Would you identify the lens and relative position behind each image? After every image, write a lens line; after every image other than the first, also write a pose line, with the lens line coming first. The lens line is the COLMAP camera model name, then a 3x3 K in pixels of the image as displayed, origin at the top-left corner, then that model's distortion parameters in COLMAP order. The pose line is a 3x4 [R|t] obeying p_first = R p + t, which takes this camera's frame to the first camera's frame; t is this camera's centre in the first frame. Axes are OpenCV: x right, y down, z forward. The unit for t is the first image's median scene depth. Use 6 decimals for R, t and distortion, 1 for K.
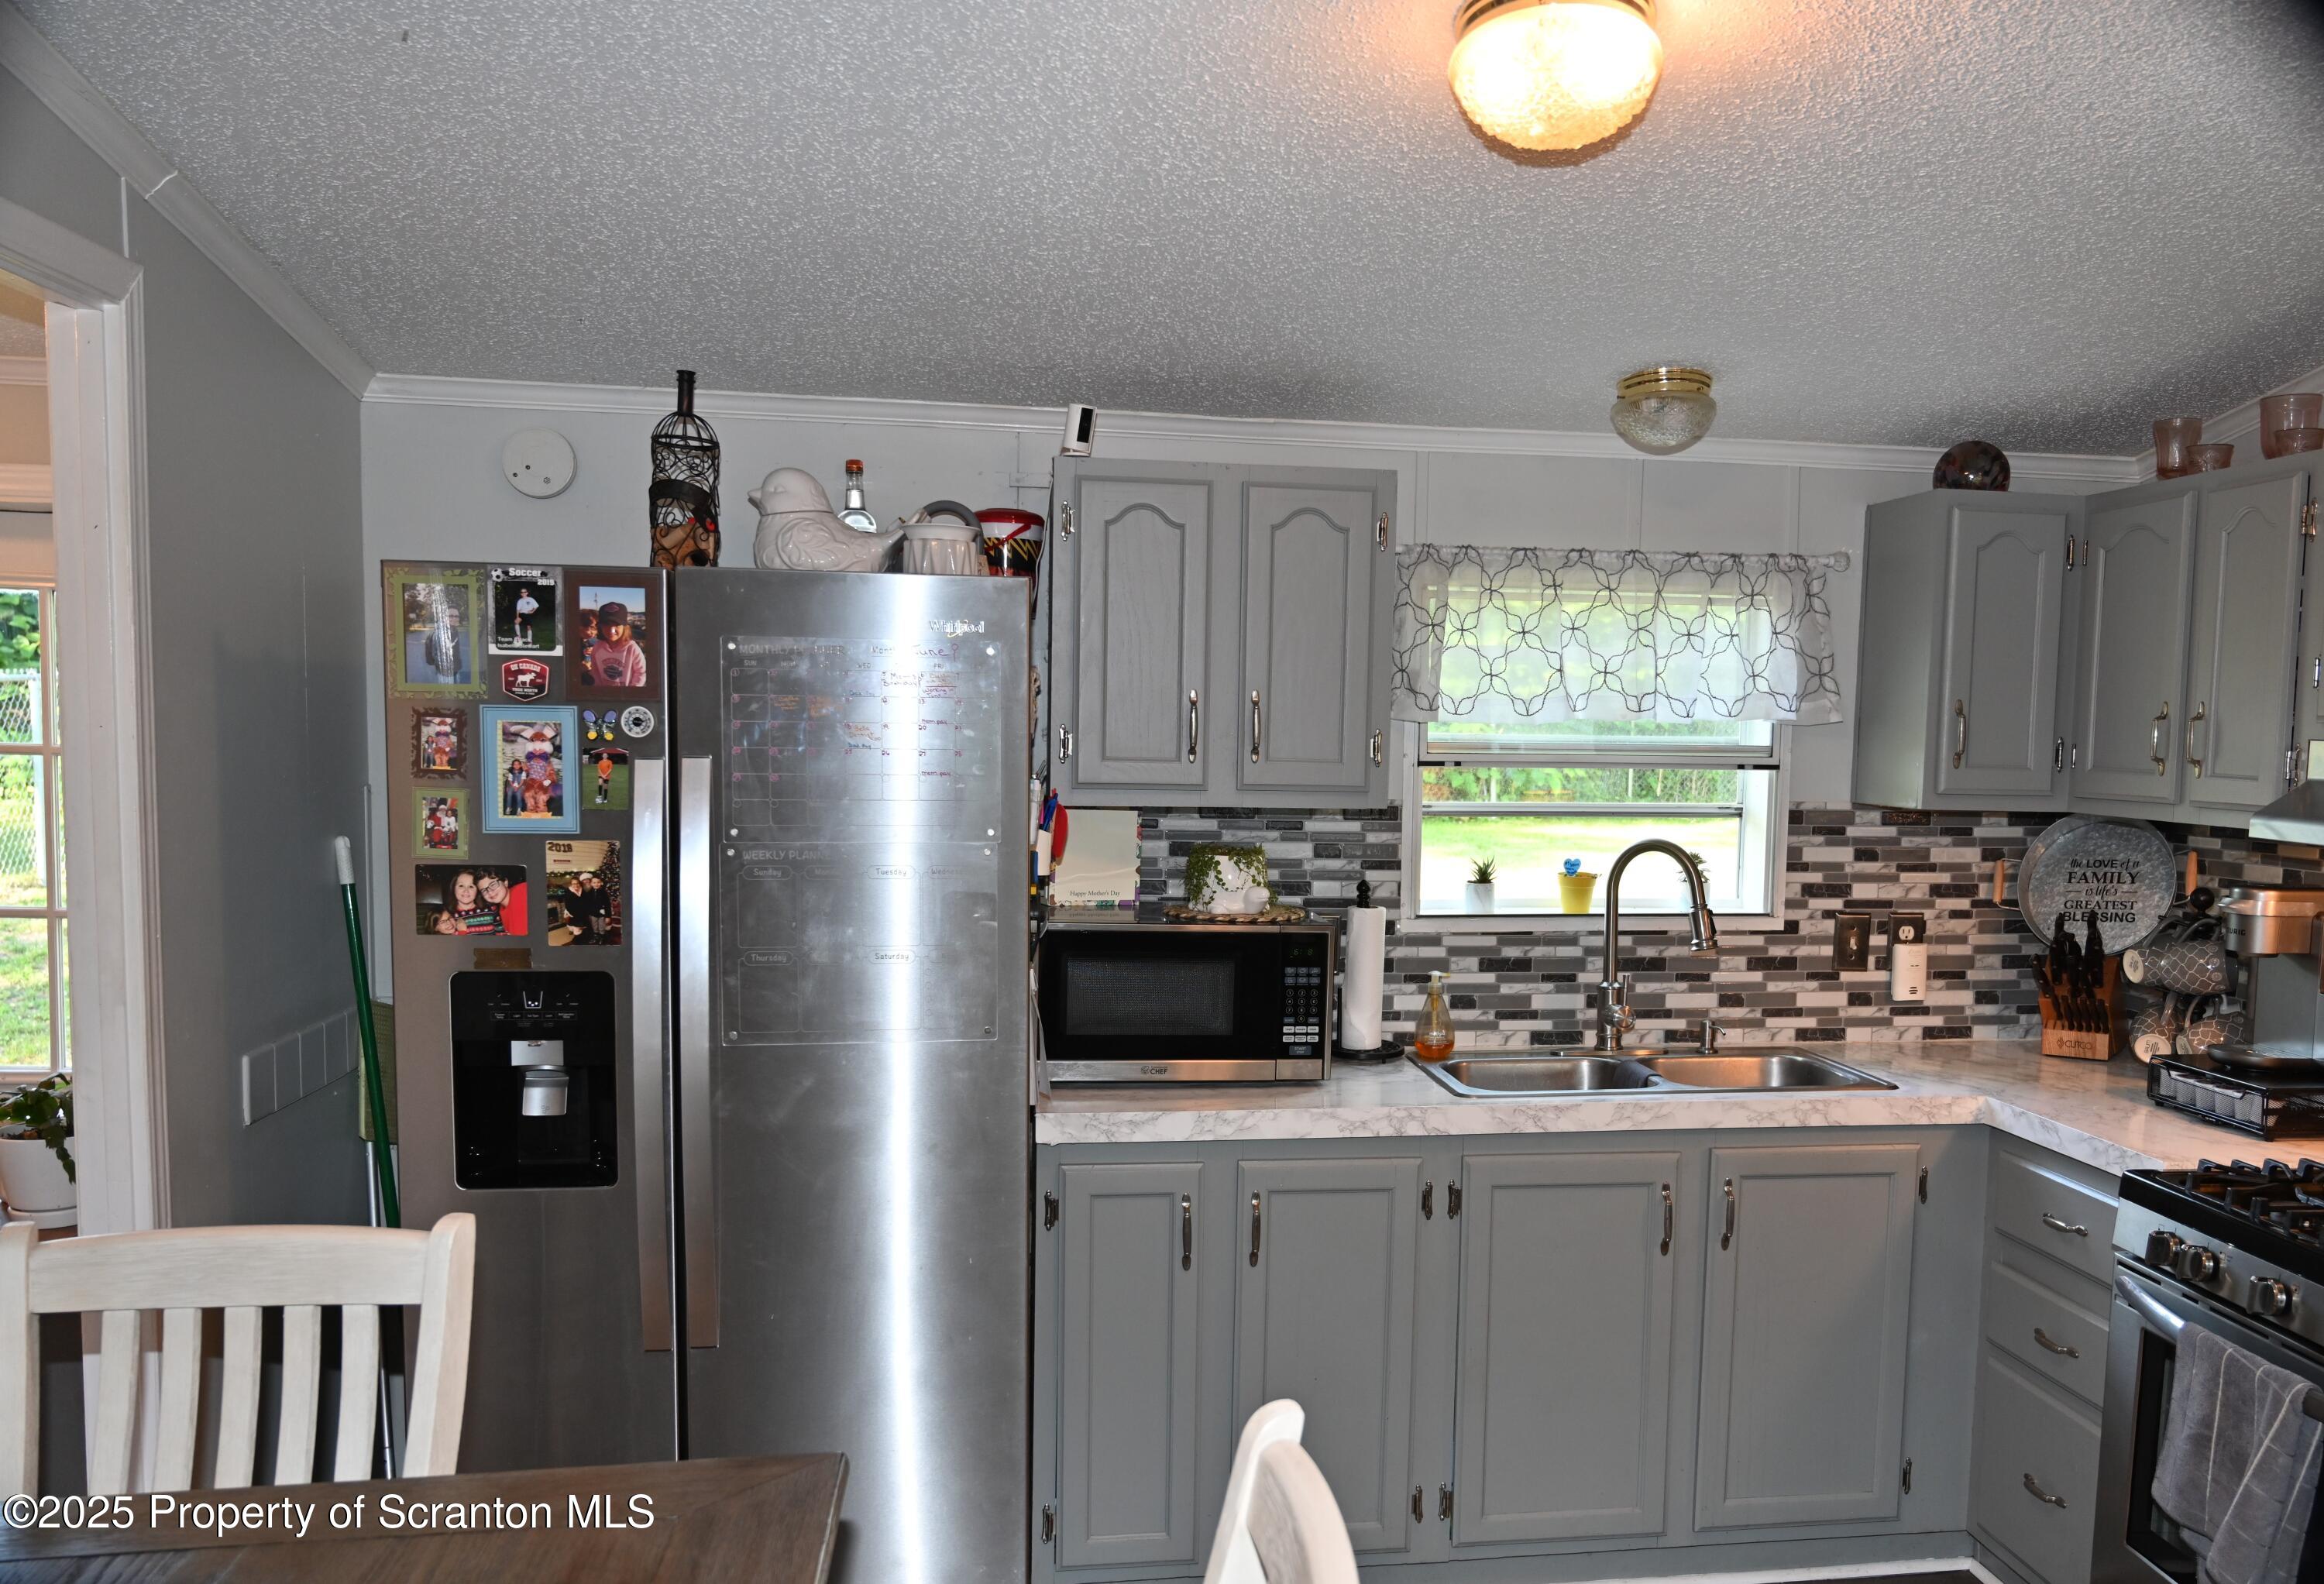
lens RADIAL K [[1918.4, 0, 1356.5], [0, 1918.4, 888.2], [0, 0, 1]] dist [-0.008061, -0.001361]
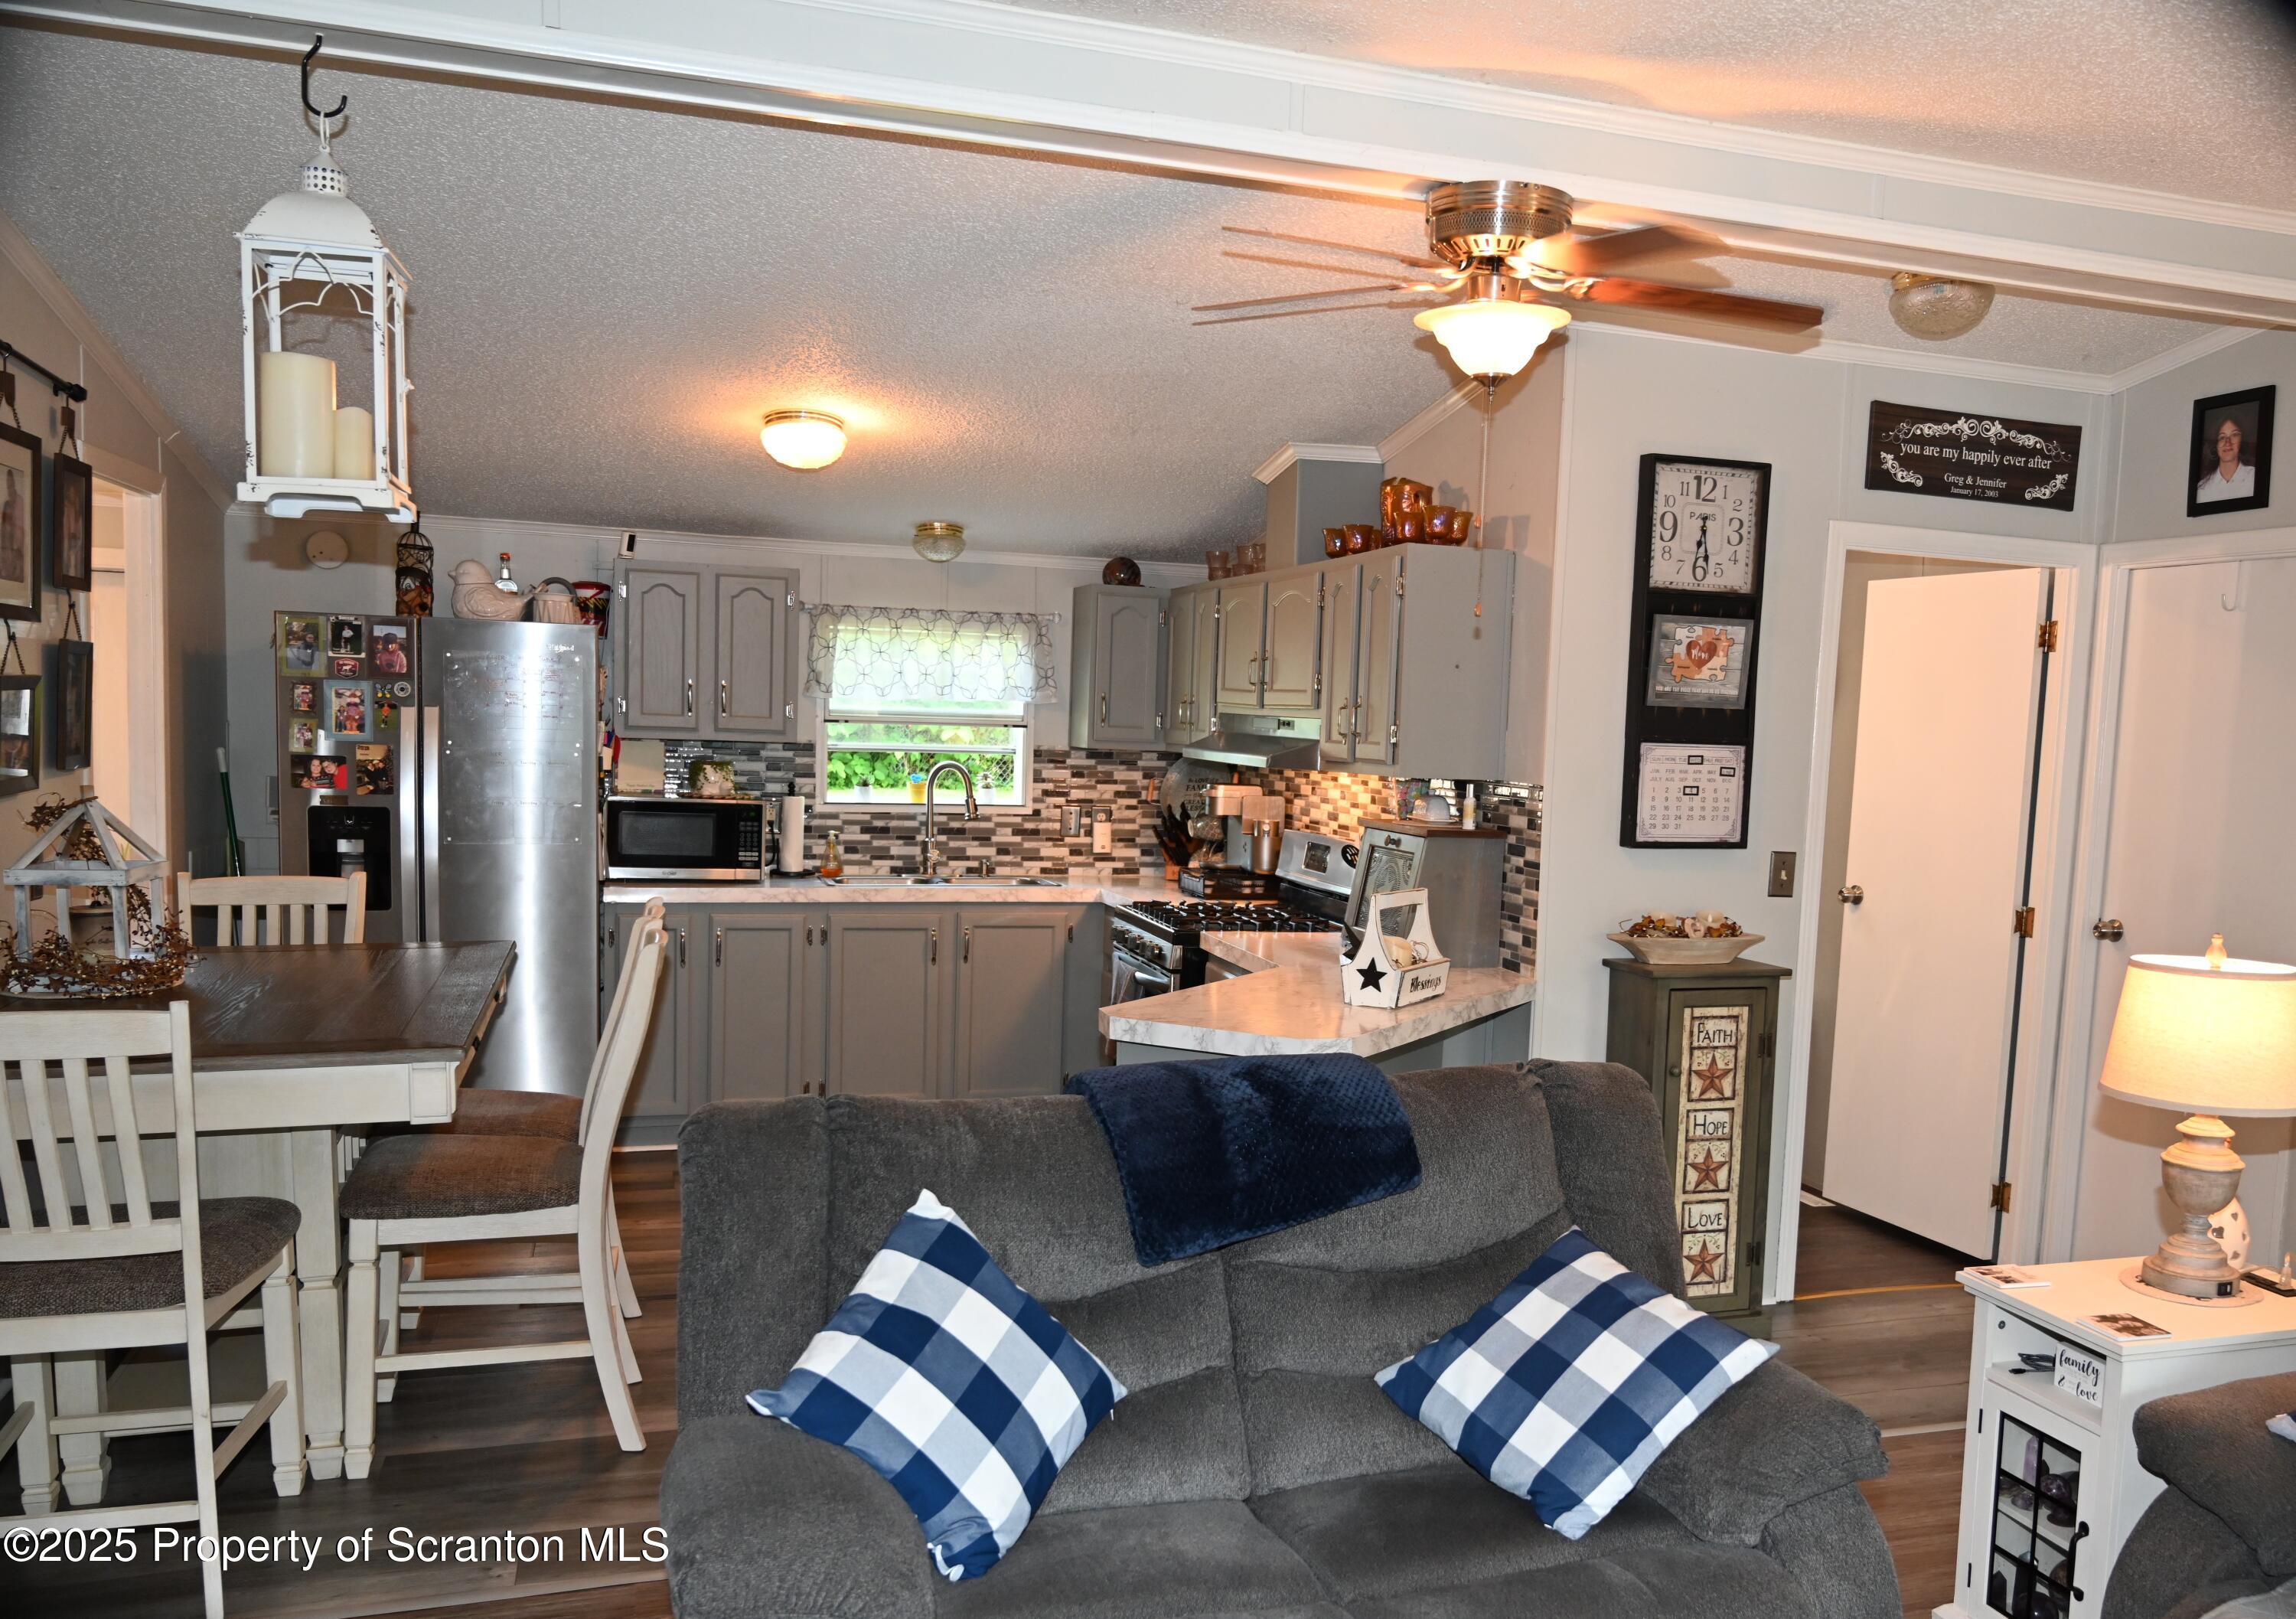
lens RADIAL K [[1904.1, 0, 1331.4], [0, 1904.1, 900.9], [0, 0, 1]] dist [-0.008625, 0.020786]
pose [[0.986083, 0.000273, 0.166252, 0.234015], [-0.002210, 0.999932, 0.011467, 0.097597], [-0.166237, -0.011675, 0.986017, -1.009657]]
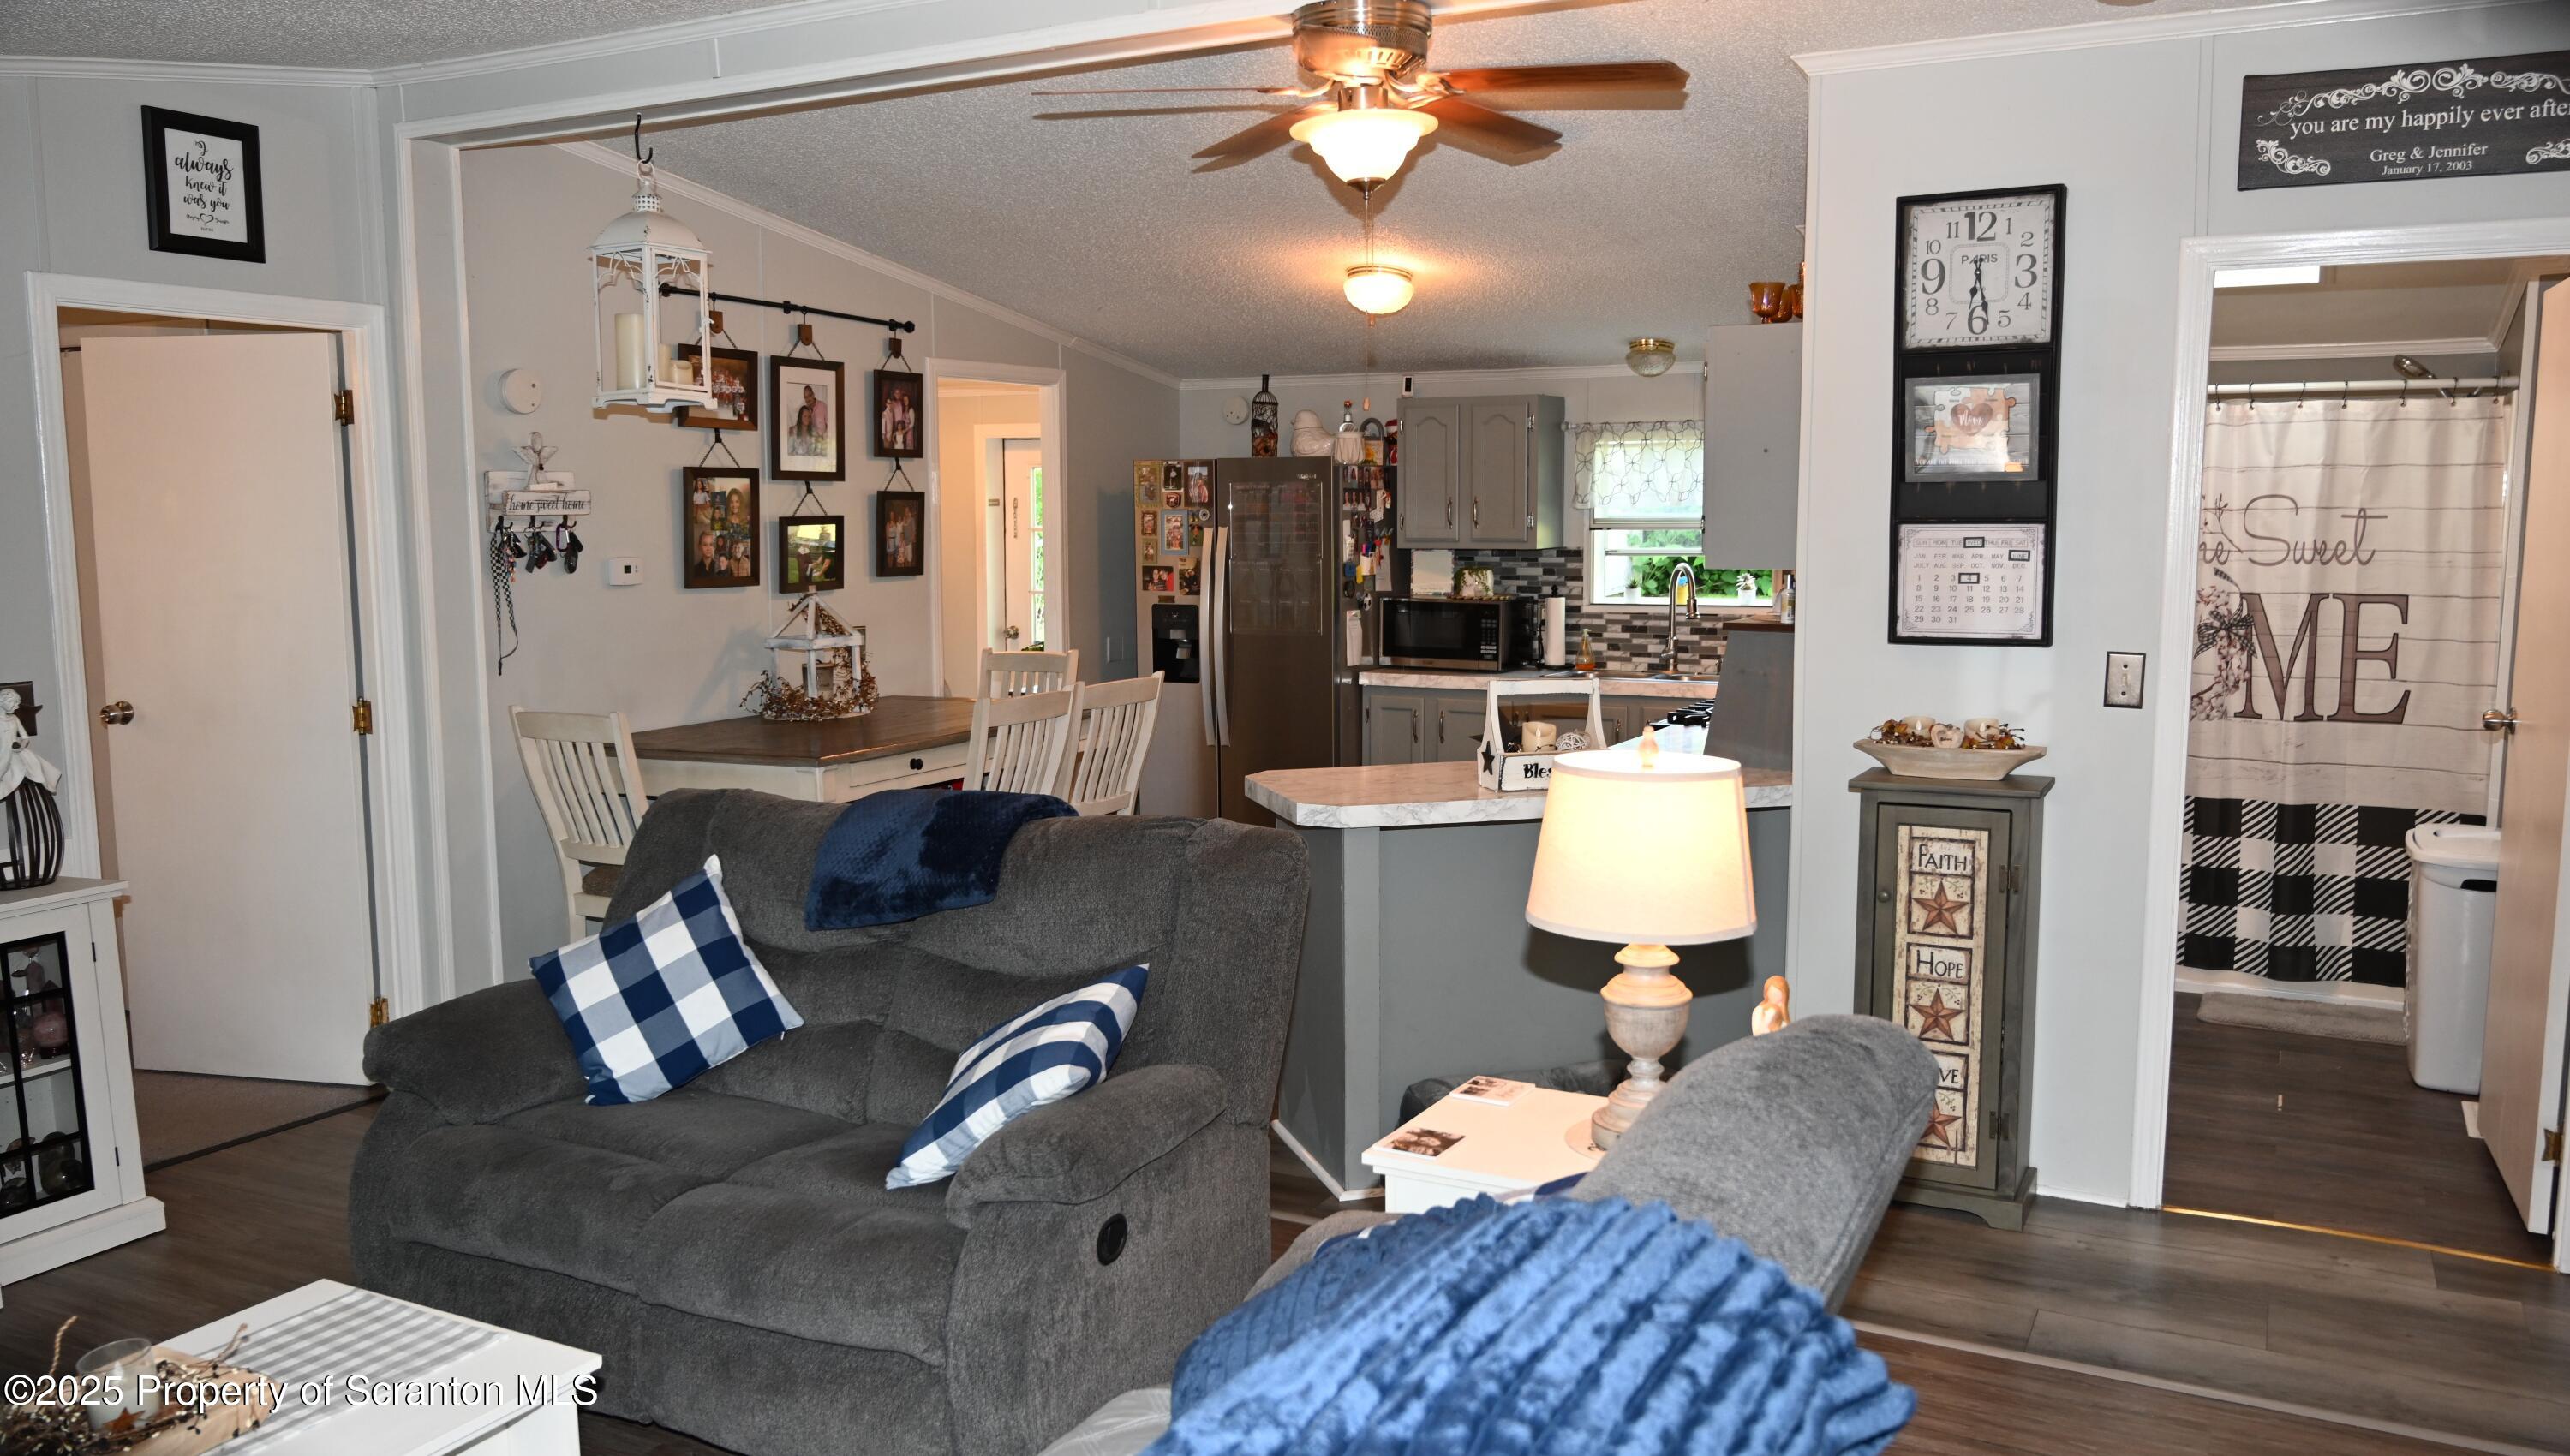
lens RADIAL K [[1897.0, 0, 1291.8], [0, 1897.0, 717.3], [0, 0, 1]] dist [-0.007932, 0.010793]
pose [[0.789838, 0.044292, -0.611714, 1.141046], [-0.035160, 0.999019, 0.026938, 0.102904], [0.612306, 0.000231, 0.790621, -0.883239]]
